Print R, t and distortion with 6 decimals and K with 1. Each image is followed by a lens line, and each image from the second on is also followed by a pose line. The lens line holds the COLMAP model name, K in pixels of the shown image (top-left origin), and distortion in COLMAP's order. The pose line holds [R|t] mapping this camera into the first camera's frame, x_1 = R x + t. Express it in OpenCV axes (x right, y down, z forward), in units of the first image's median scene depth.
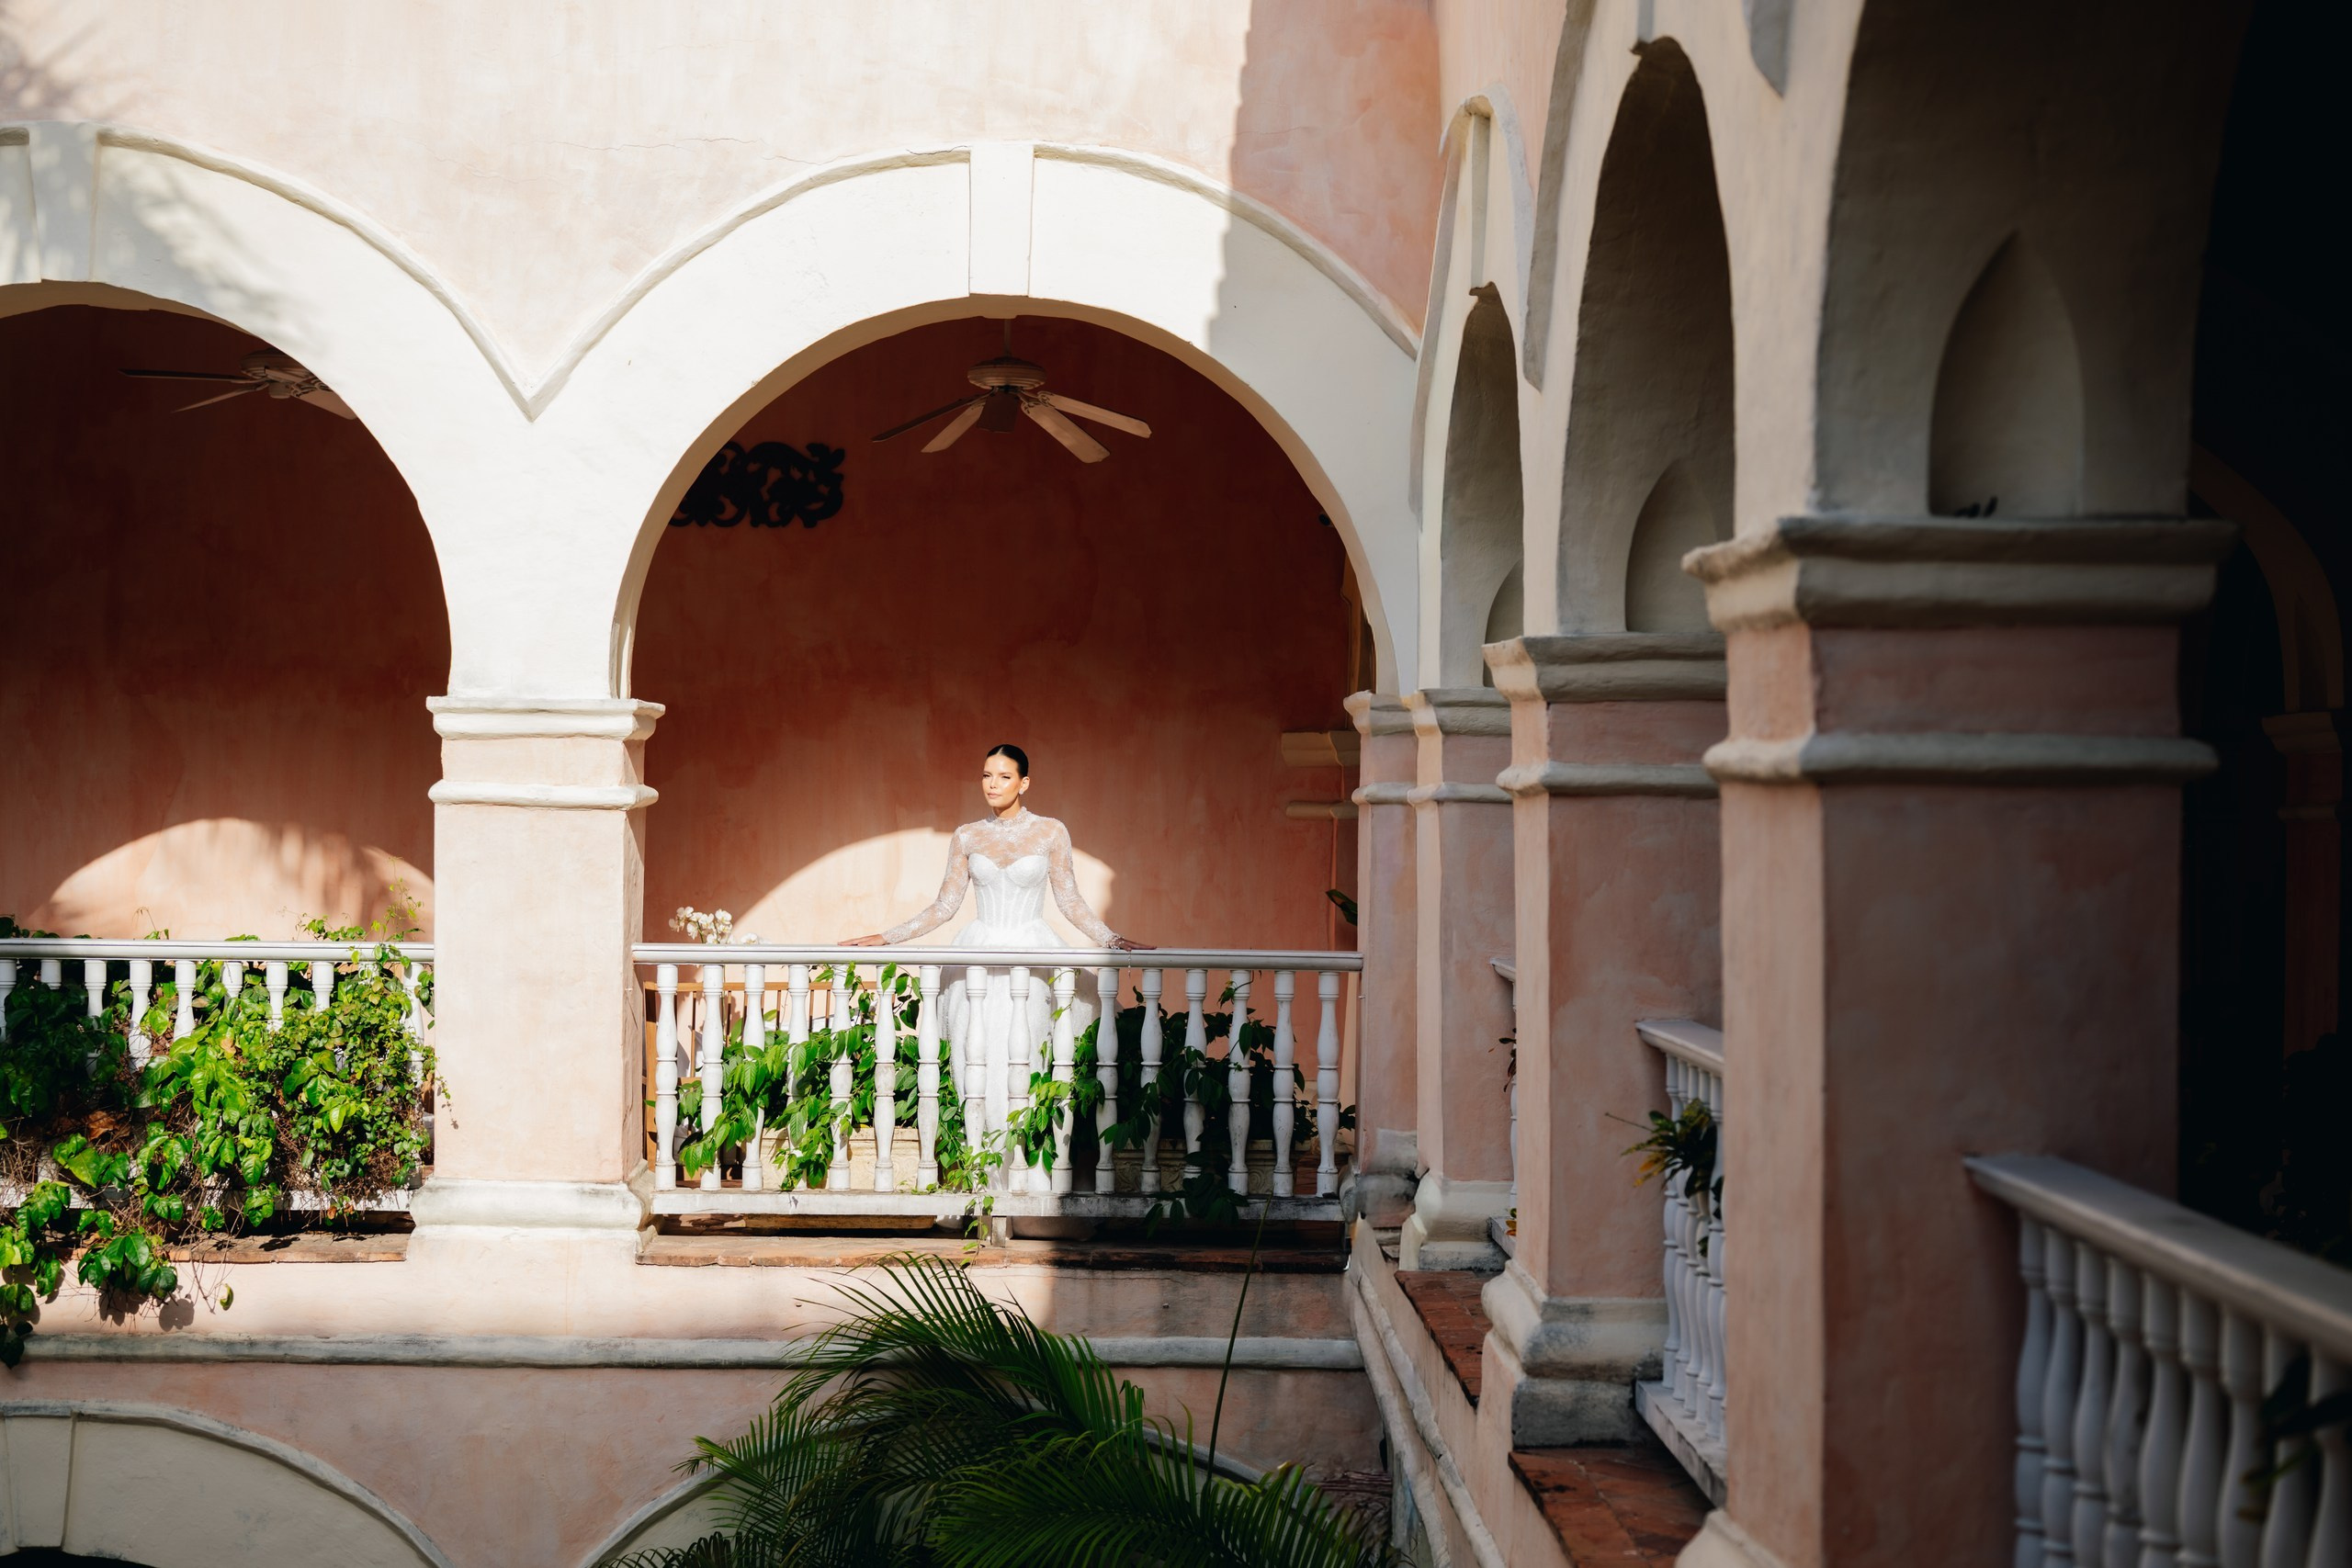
lens RADIAL K [[3331.3, 0, 1176.0], [0, 3331.3, 784.0], [0, 0, 1]] dist [0.001425, -0.020125]
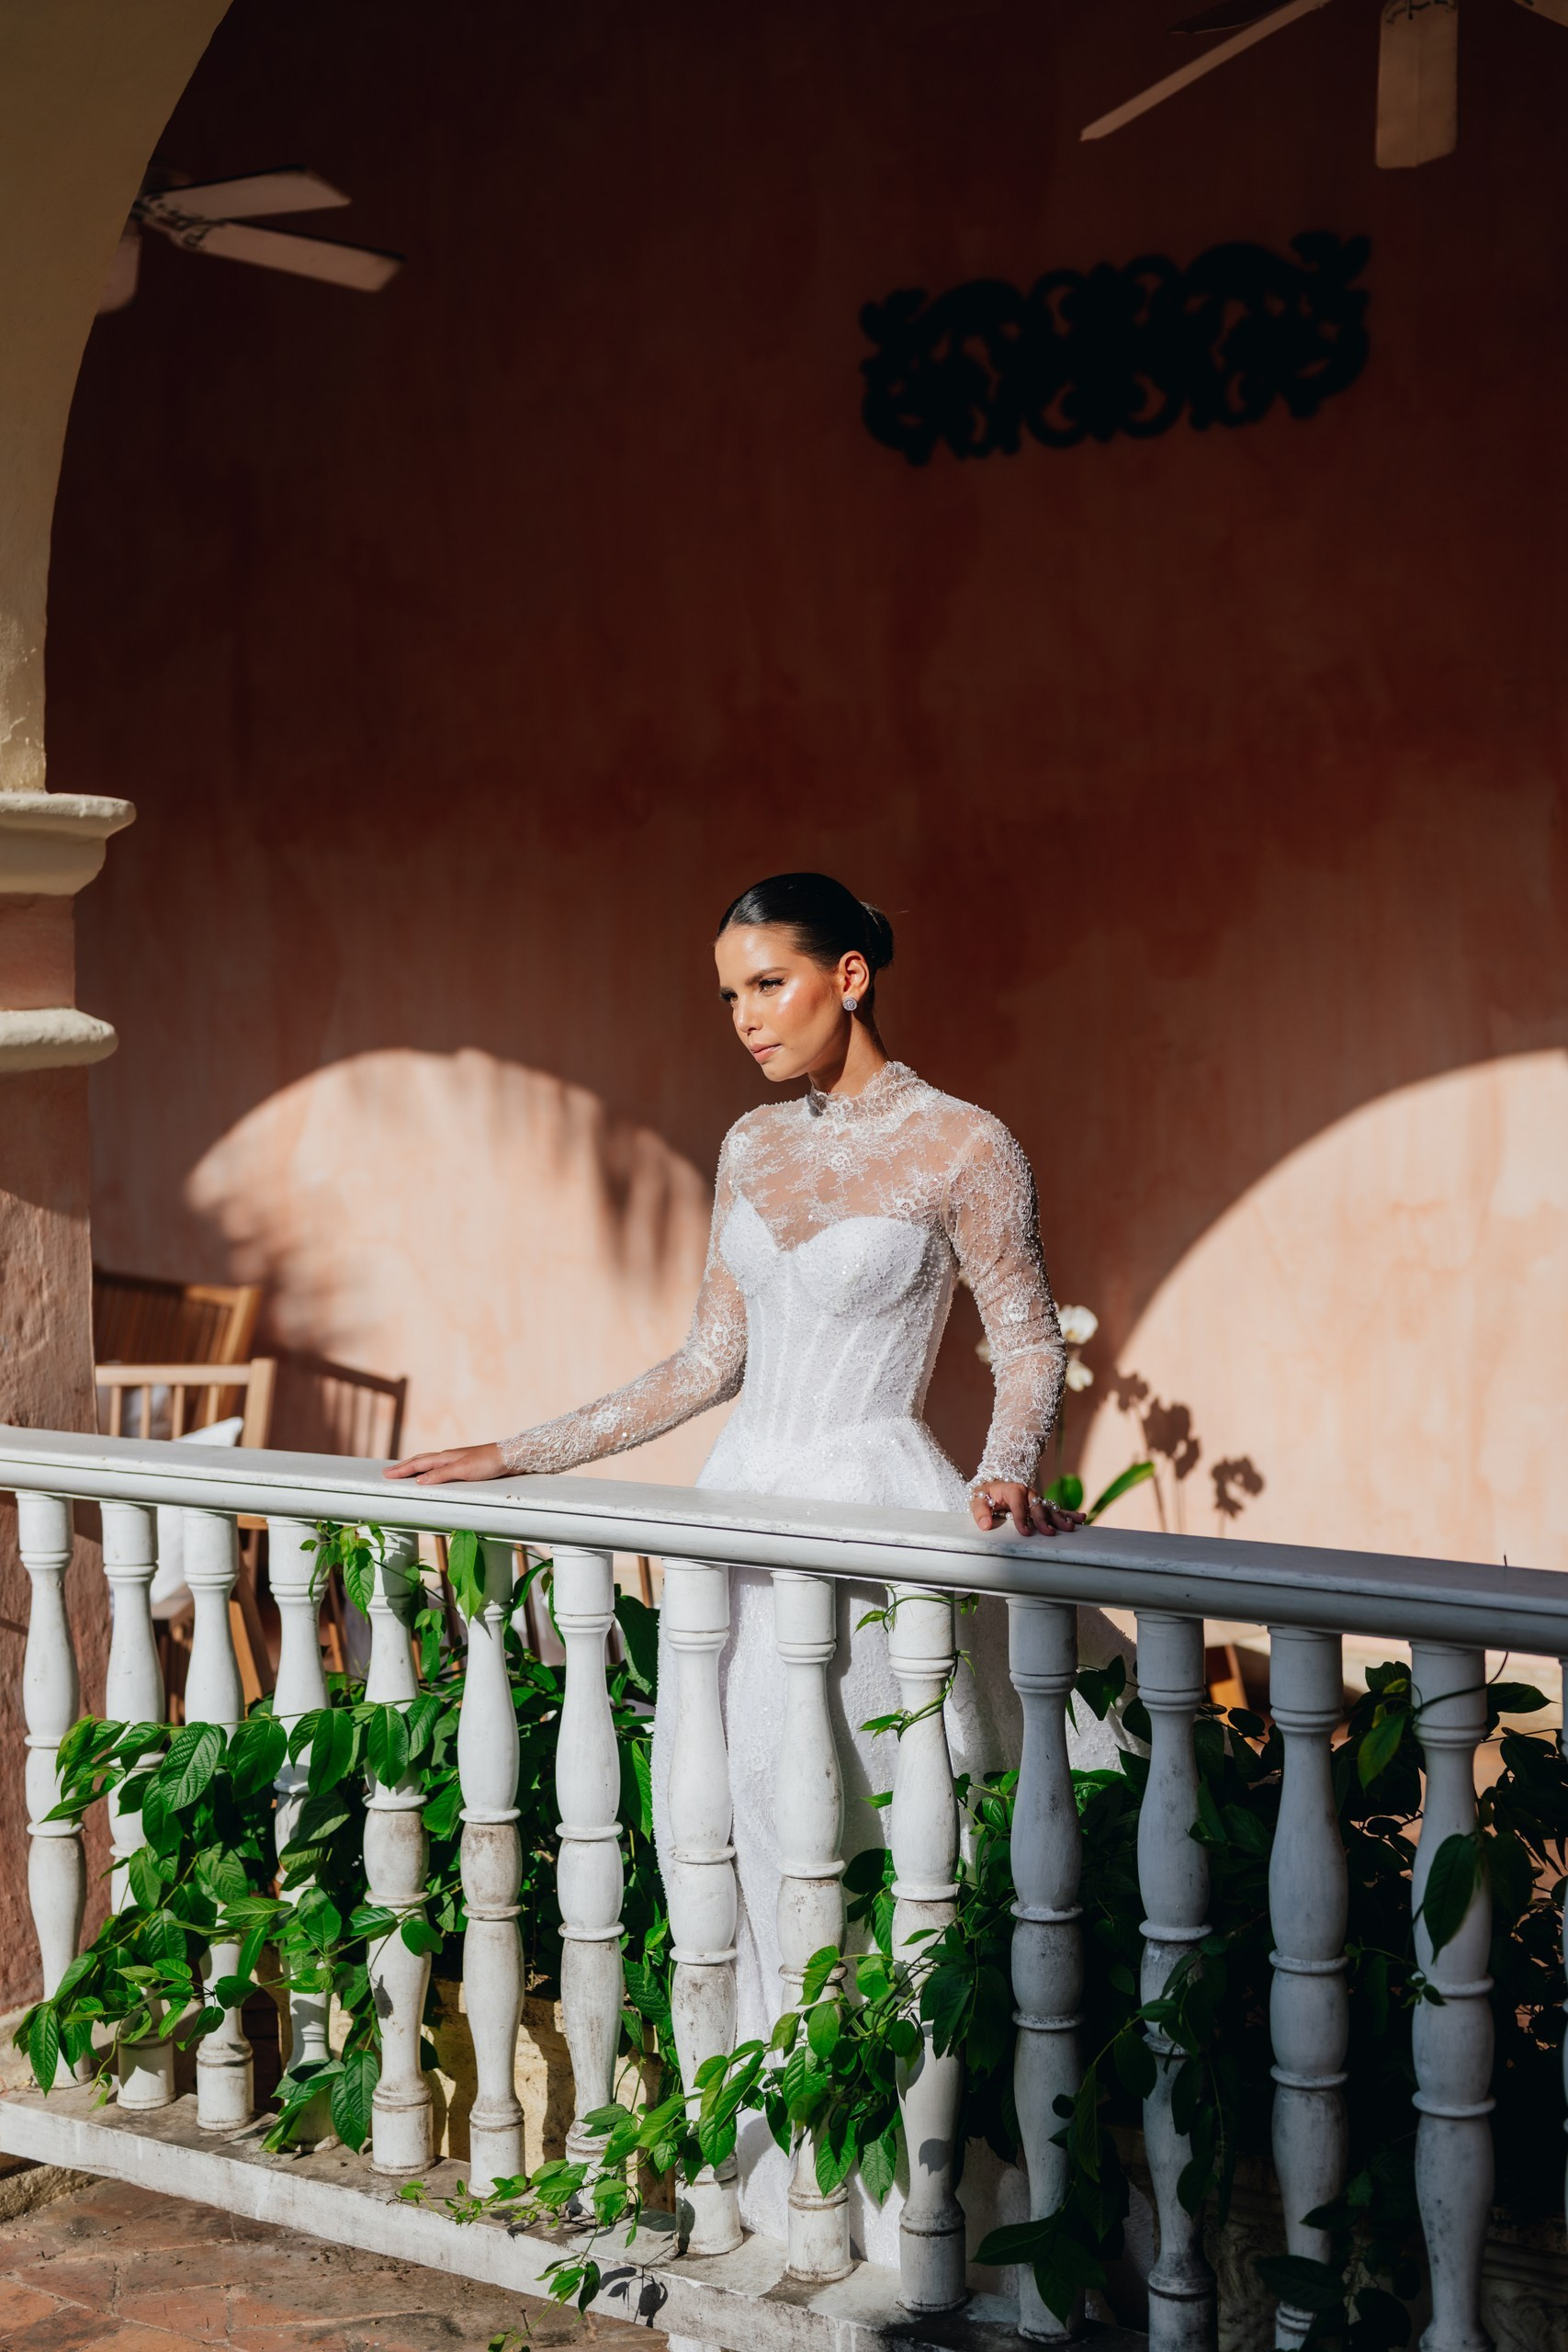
lens RADIAL K [[3331.3, 0, 782.1], [0, 3331.3, 1146.7], [0, 0, 1]] dist [0.001425, -0.020125]
pose [[0.805740, 0.004876, -0.592249, 0.108207], [0.033863, 0.997951, 0.054285, -0.002740], [0.591300, -0.063795, 0.803924, 0.574924]]
